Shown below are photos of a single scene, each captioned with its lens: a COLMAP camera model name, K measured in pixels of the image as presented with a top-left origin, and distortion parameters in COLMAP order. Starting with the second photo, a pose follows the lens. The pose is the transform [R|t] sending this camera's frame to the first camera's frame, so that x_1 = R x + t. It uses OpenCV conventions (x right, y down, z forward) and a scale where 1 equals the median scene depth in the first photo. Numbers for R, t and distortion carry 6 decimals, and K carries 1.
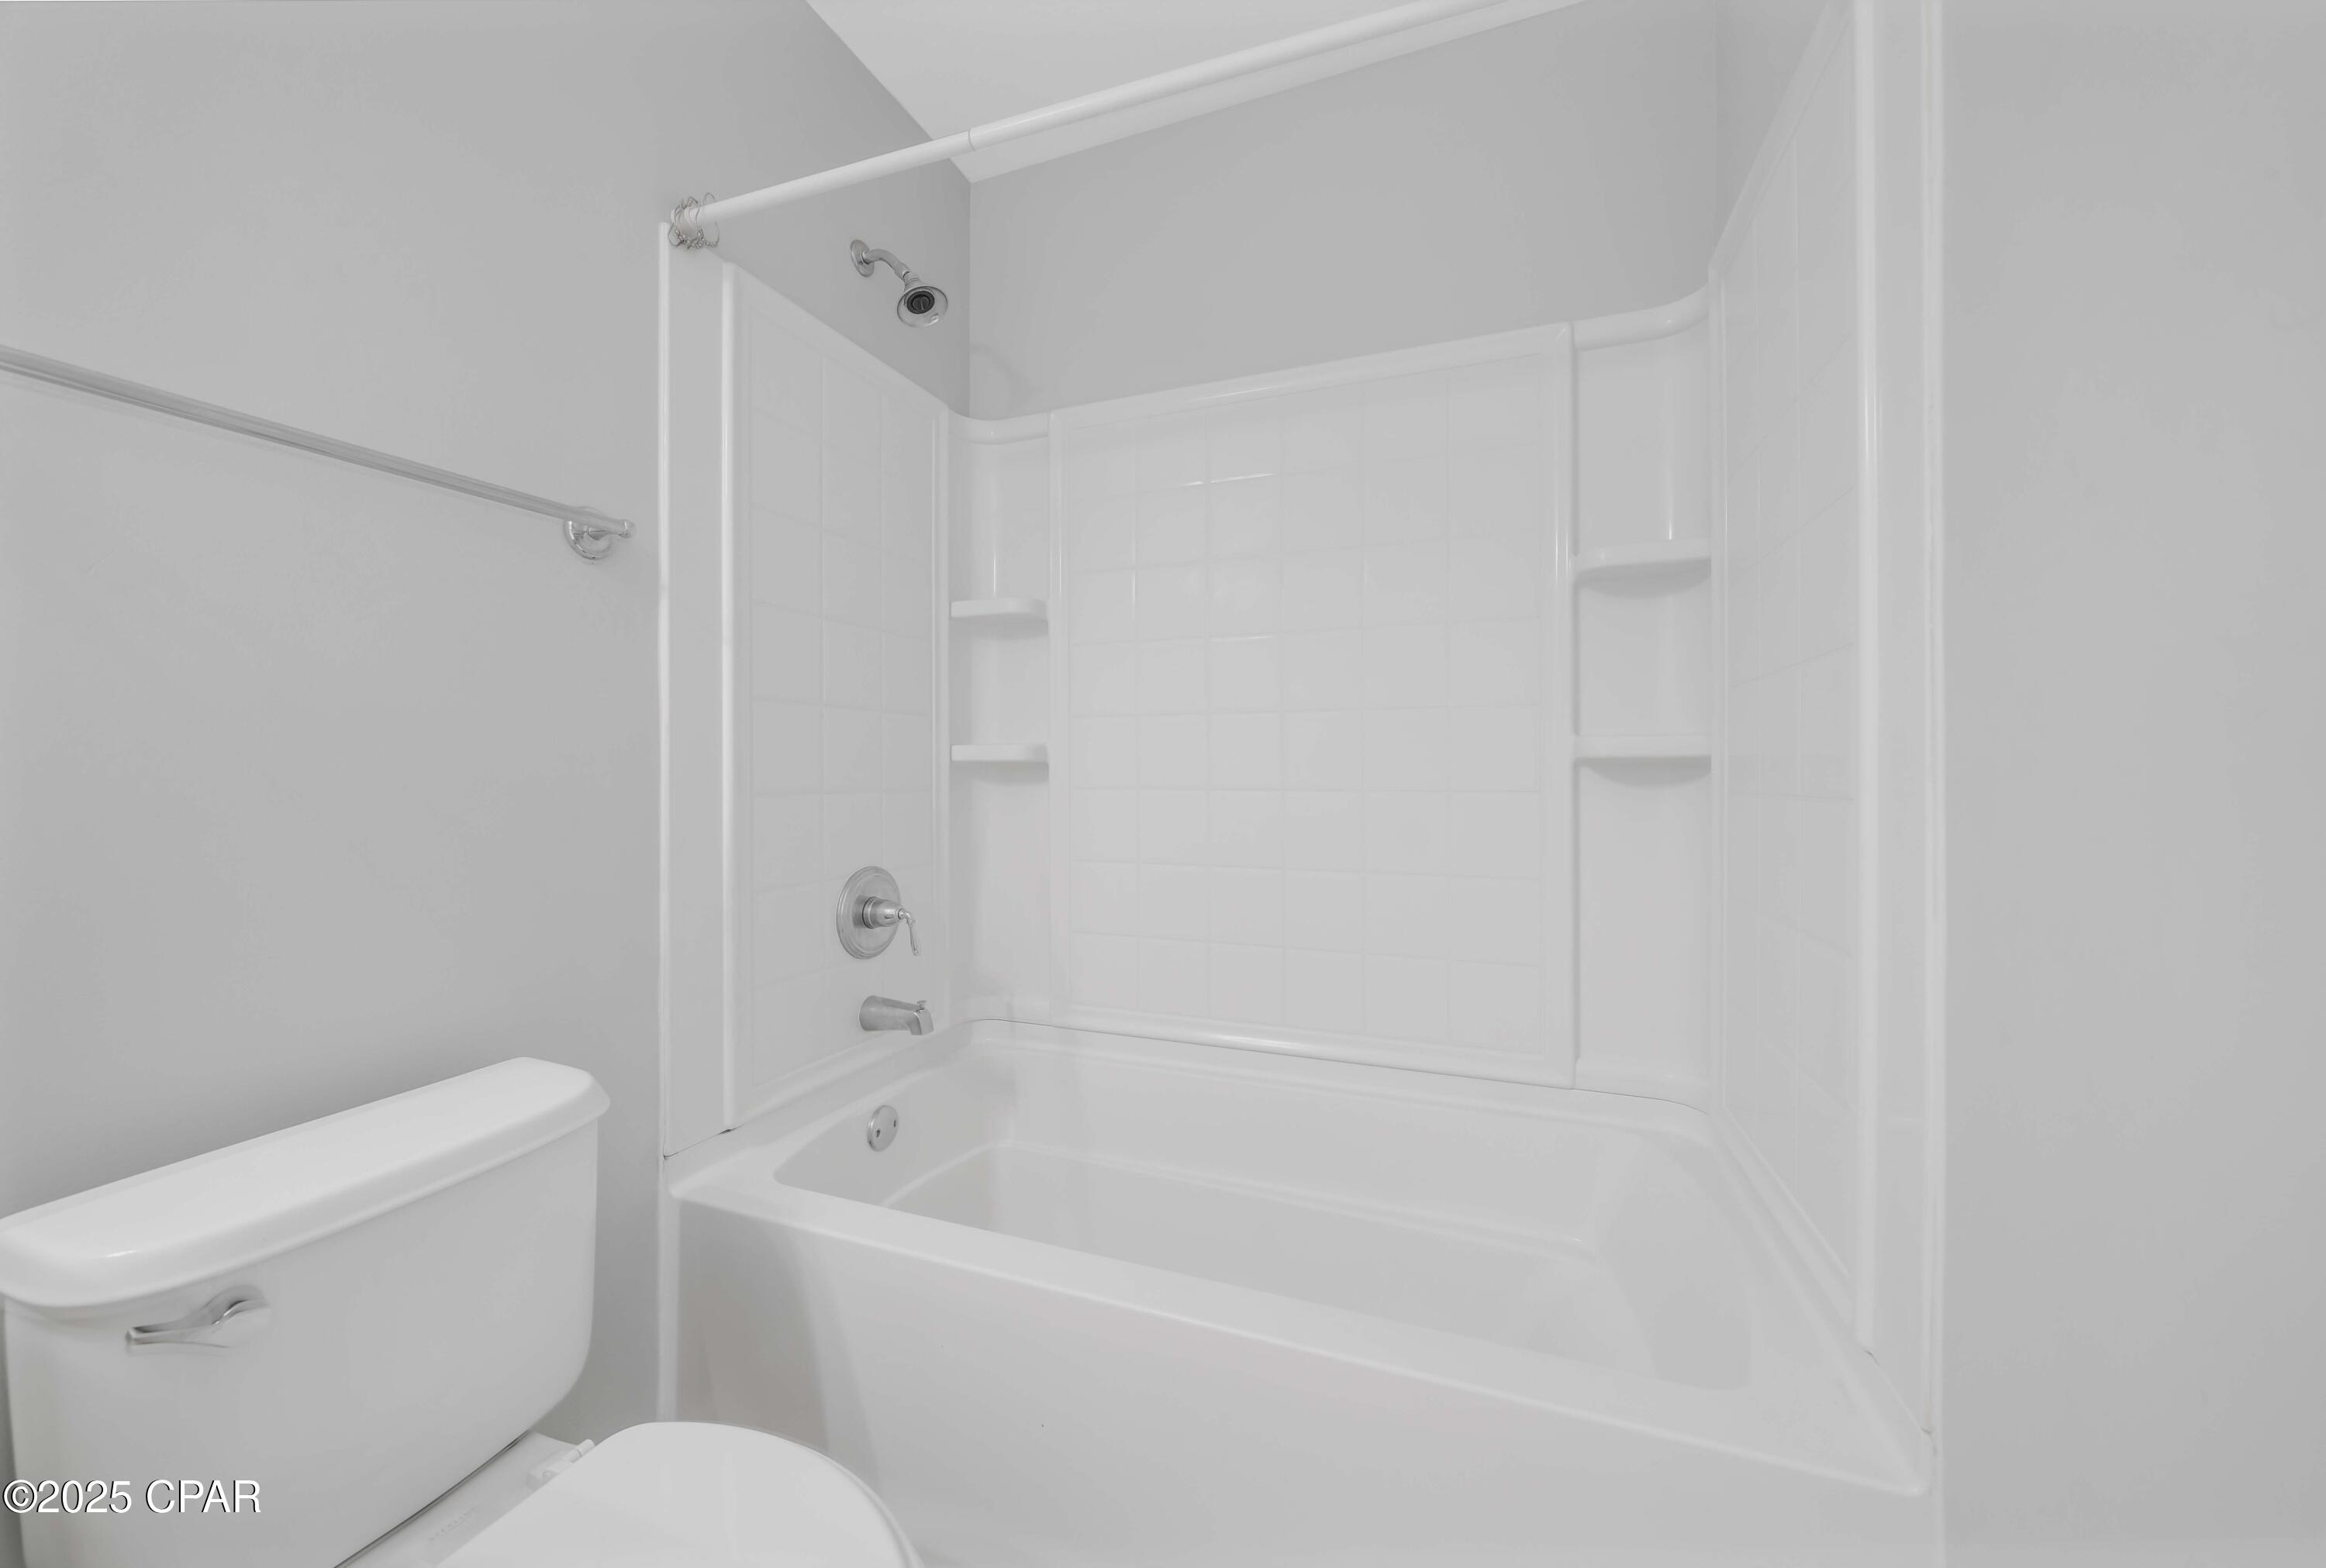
lens RADIAL K [[865.8, 0, 1162.8], [0, 865.8, 754.2], [0, 0, 1]] dist [-0.002440, -0.000001]
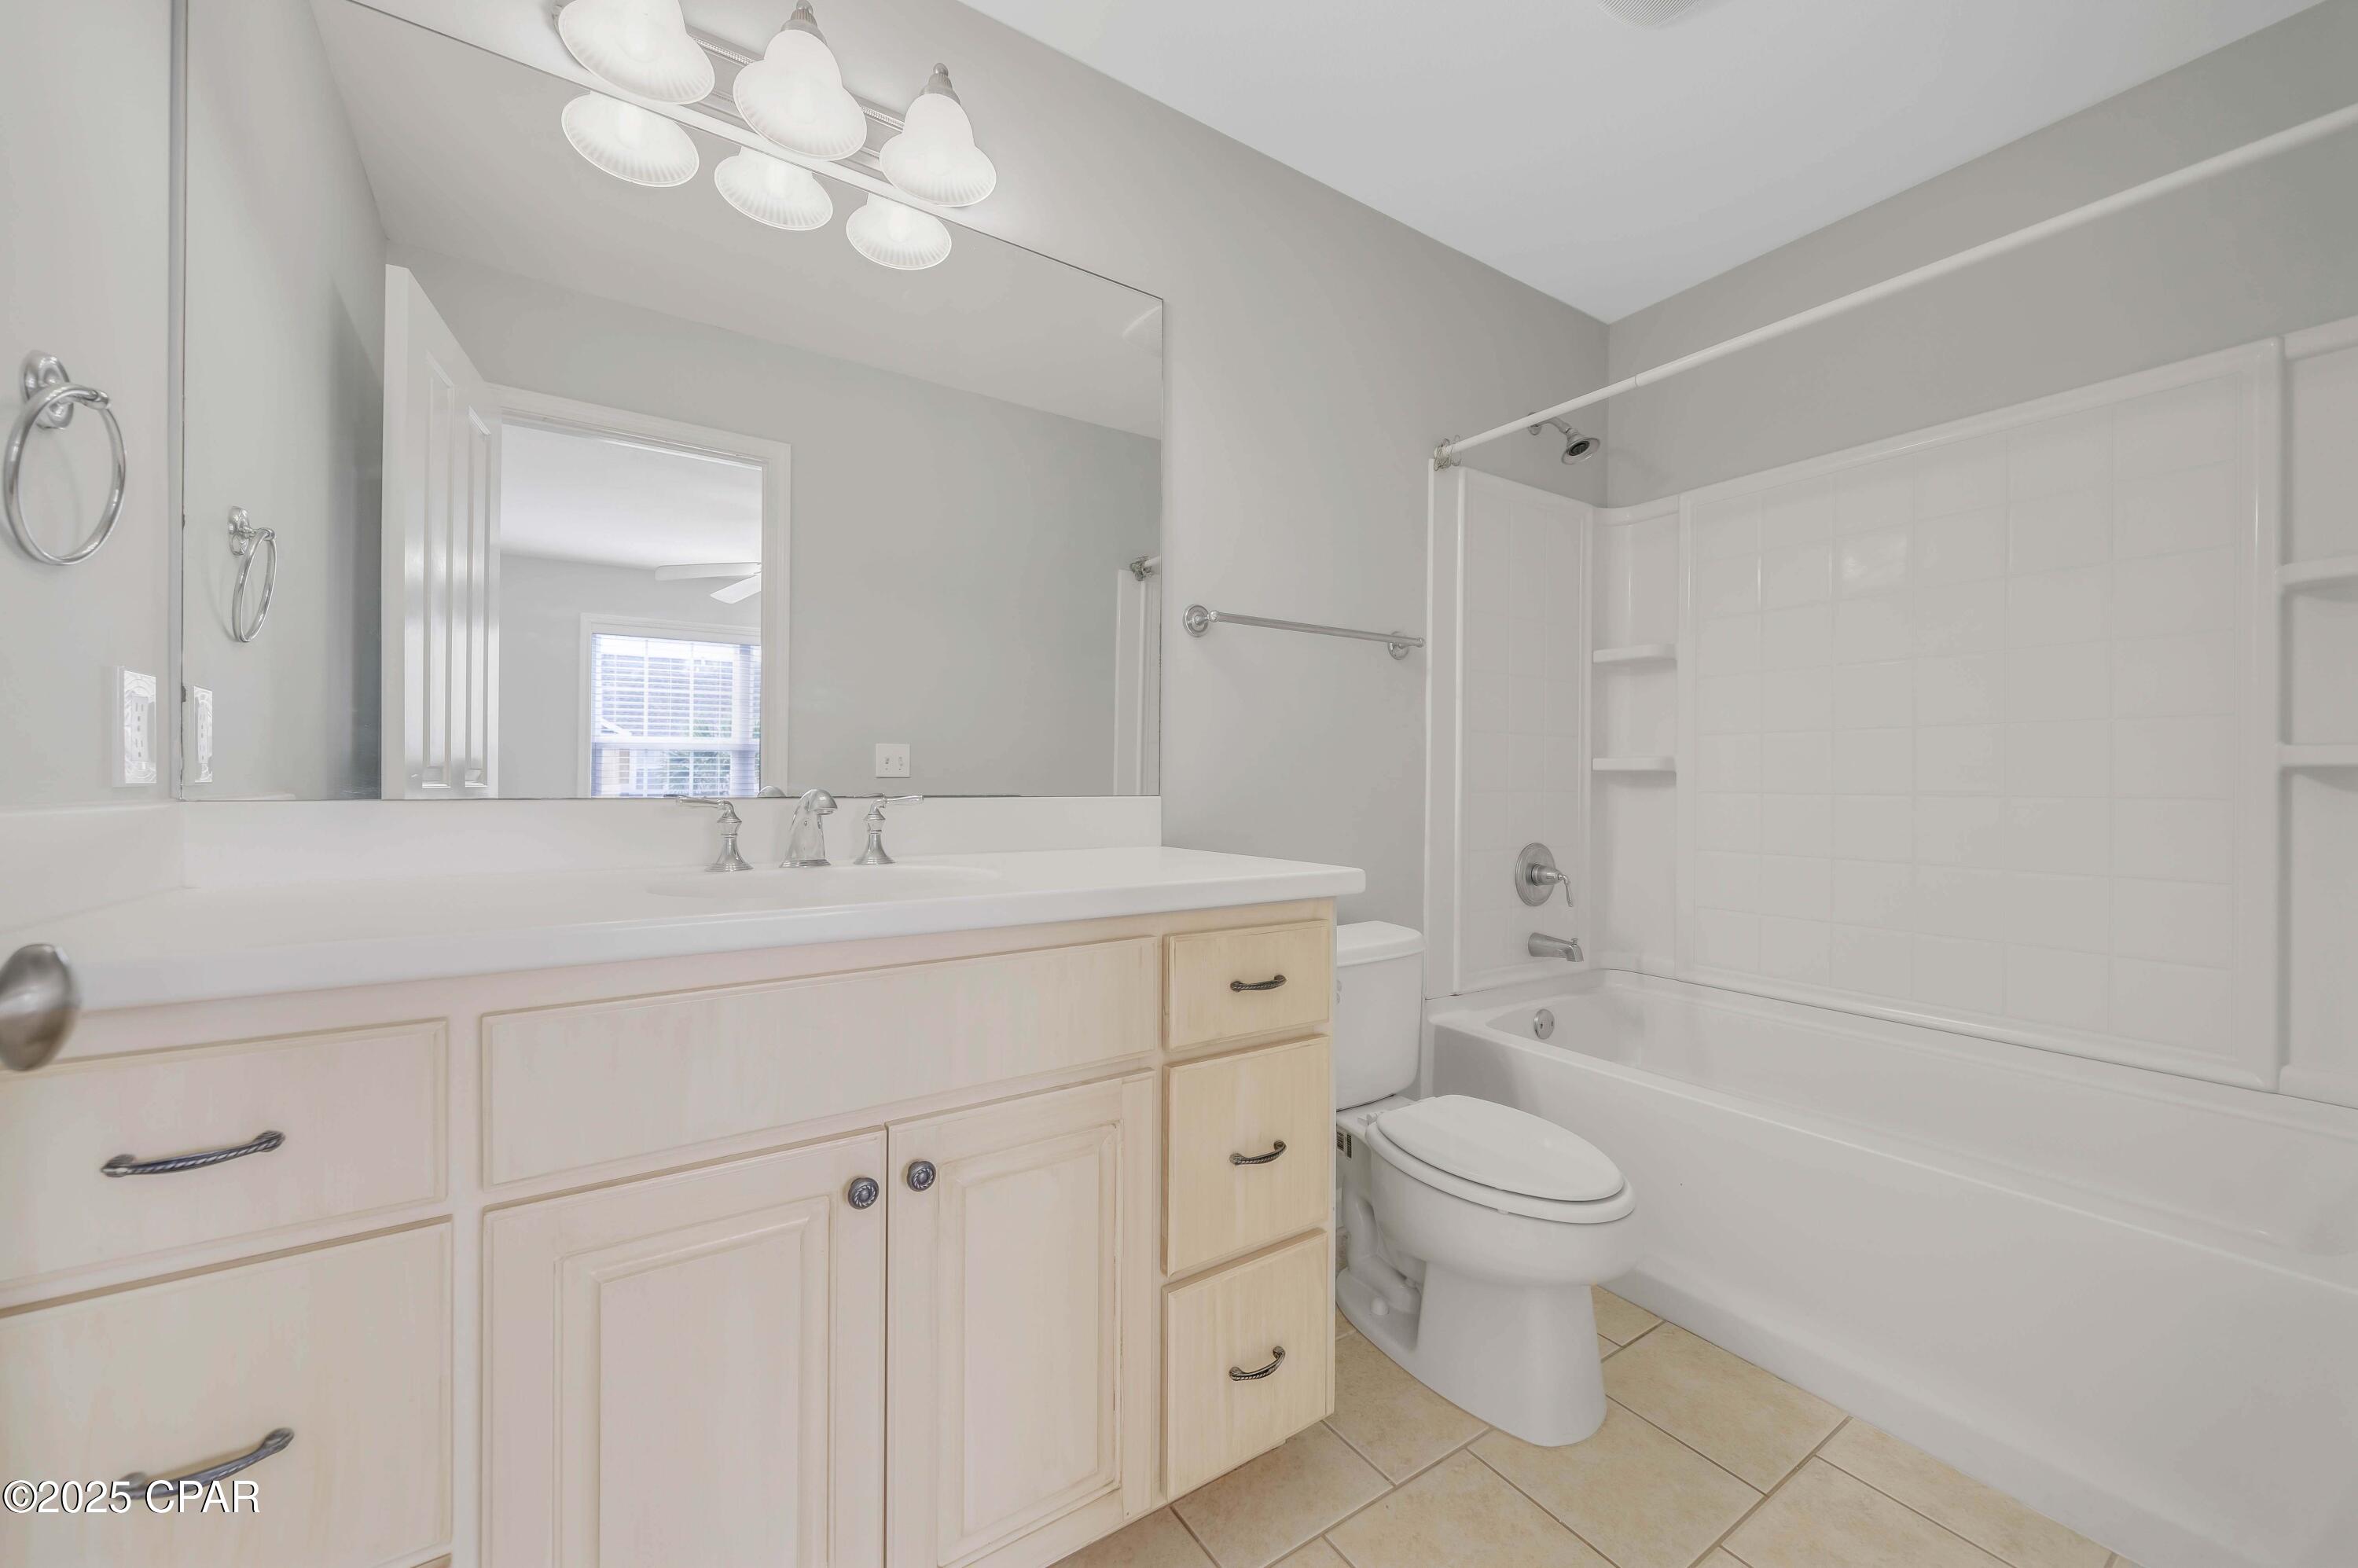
lens RADIAL K [[858.4, 0, 1156.5], [0, 858.4, 785.3], [0, 0, 1]] dist [-0.008890, -0.000351]
pose [[0.797487, 0.010106, -0.603252, 0.019147], [0.003994, 0.999749, 0.022027, -0.000321], [0.603323, -0.019976, 0.797246, -0.527119]]
